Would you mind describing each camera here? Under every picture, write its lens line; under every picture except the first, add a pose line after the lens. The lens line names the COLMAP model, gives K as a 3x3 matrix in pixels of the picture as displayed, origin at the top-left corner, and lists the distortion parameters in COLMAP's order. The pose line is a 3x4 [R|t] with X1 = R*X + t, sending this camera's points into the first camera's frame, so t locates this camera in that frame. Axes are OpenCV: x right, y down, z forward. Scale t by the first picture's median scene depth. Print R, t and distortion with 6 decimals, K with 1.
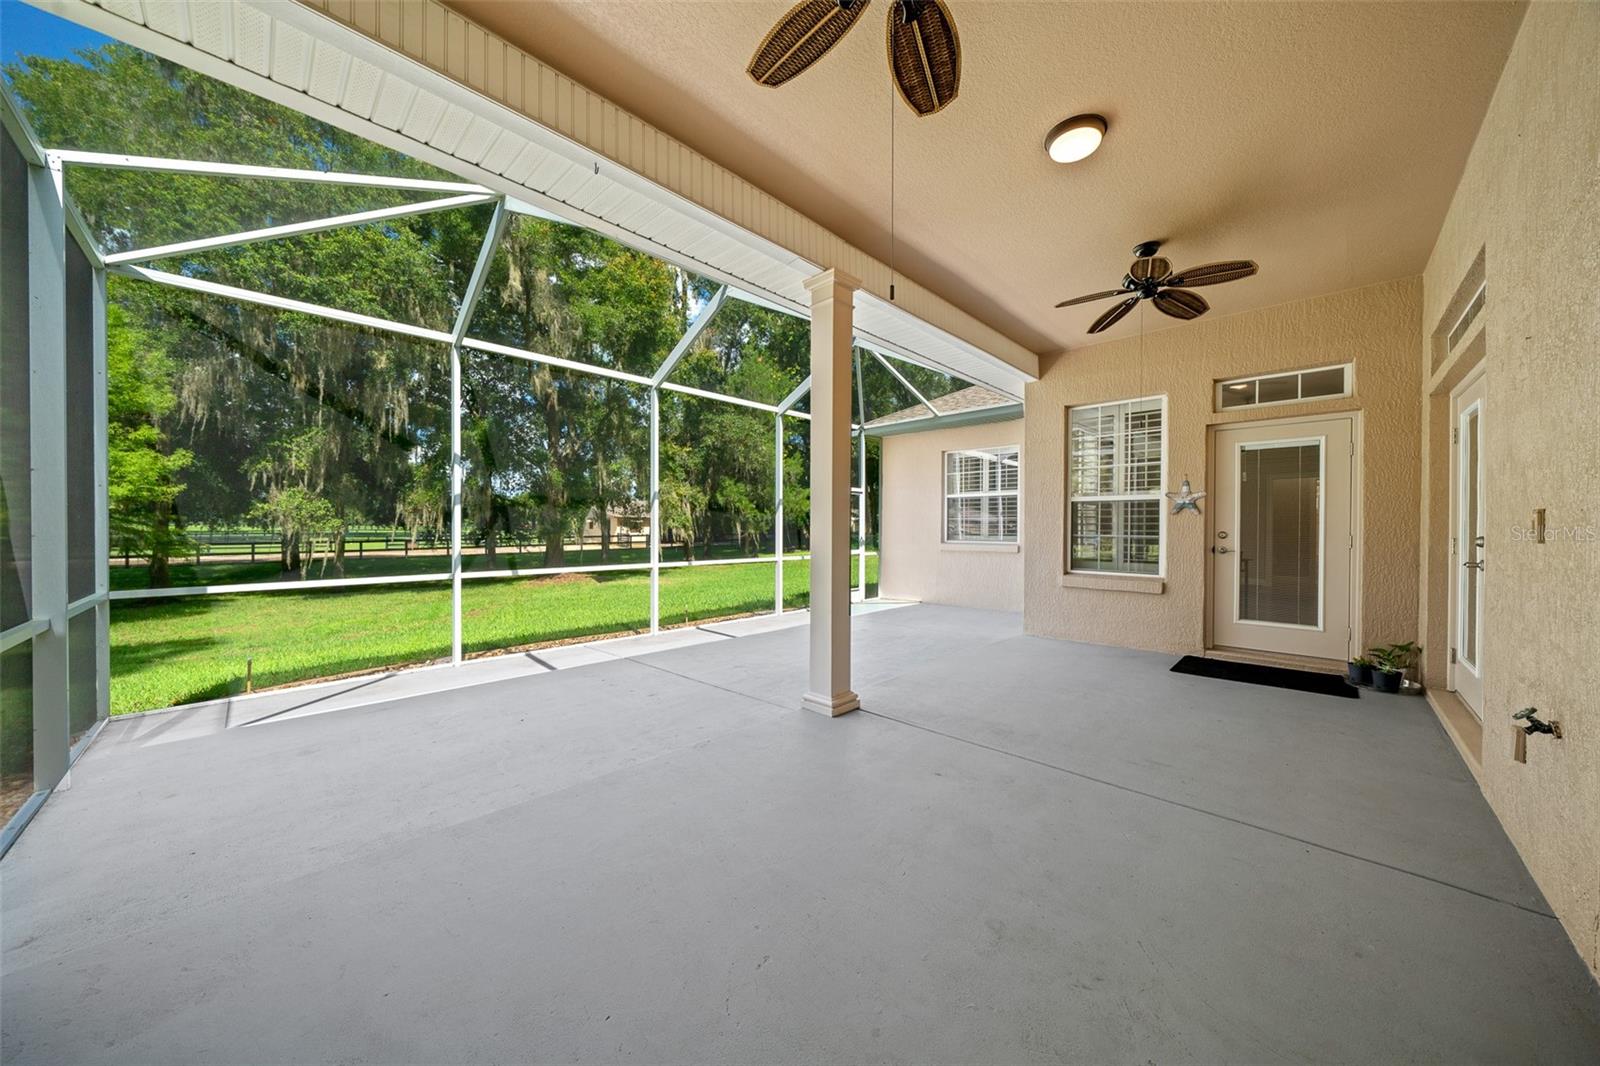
lens RADIAL K [[549.8, 0, 792.1], [0, 549.8, 530.3], [0, 0, 1]] dist [-0.012452, -0.000085]
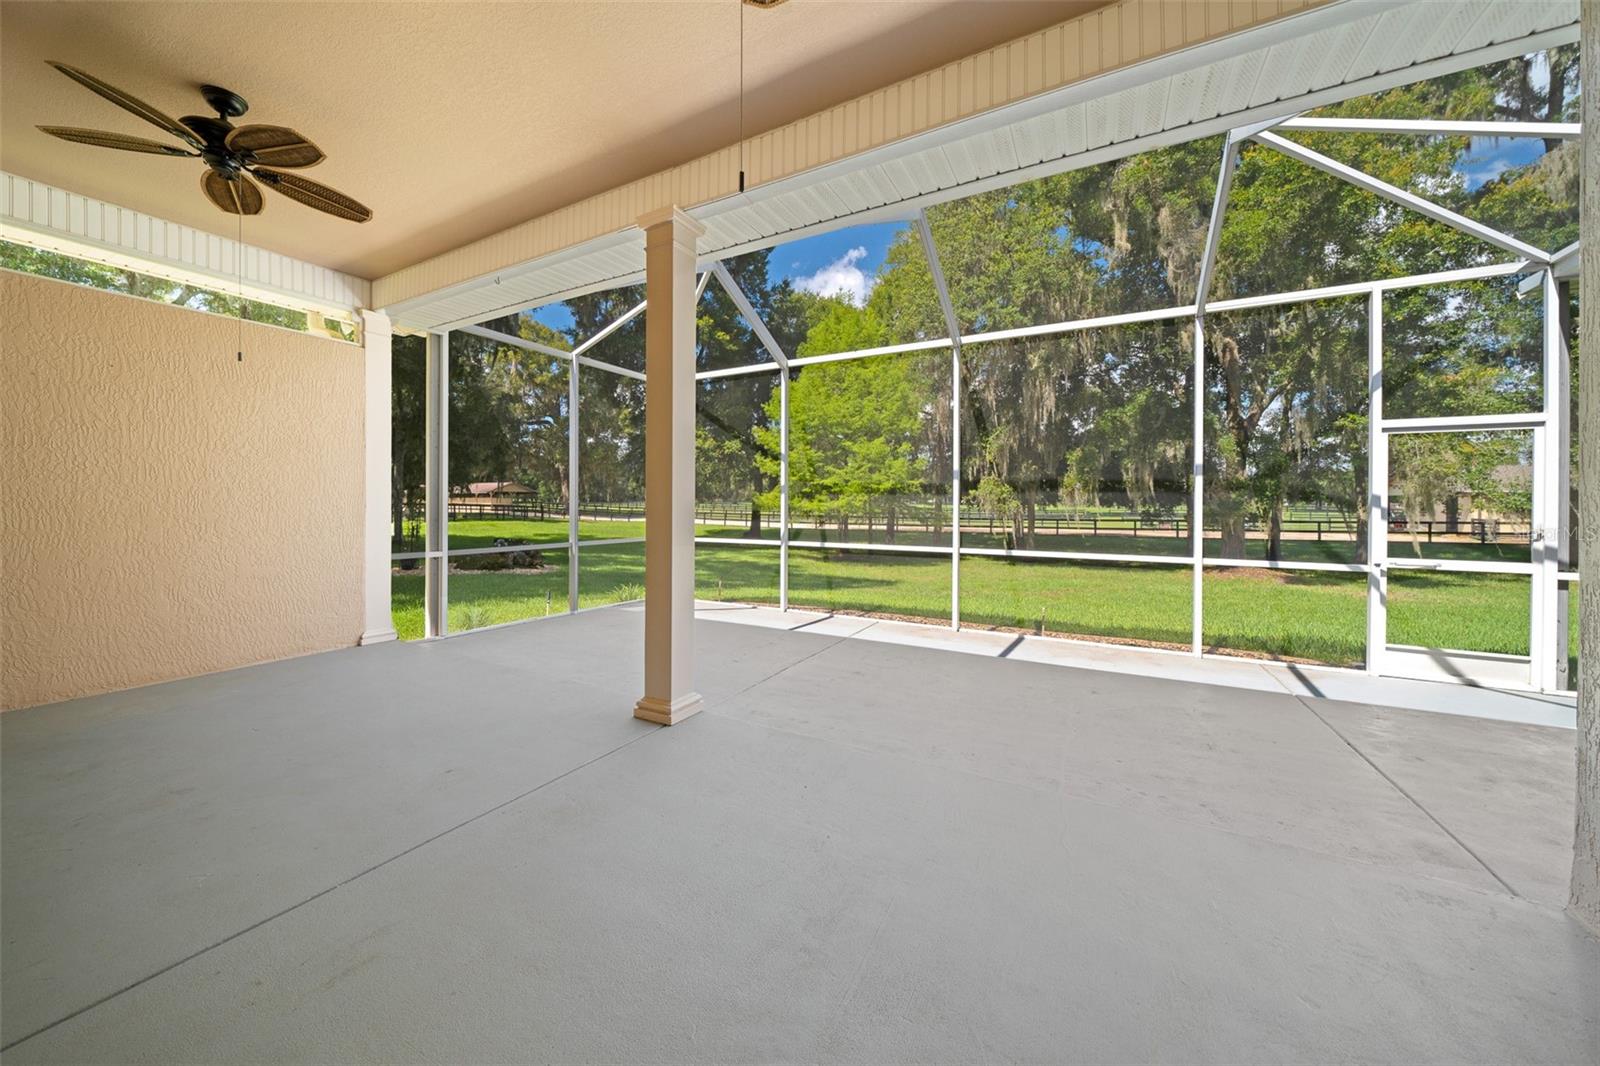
lens RADIAL K [[549.7, 0, 801.8], [0, 549.7, 509.9], [0, 0, 1]] dist [-0.010755, -0.000025]
pose [[0.286502, 0.008475, -0.958042, 0.356411], [-0.010212, 0.999931, 0.005791, -0.003303], [0.958025, 0.008124, 0.286569, 0.350522]]
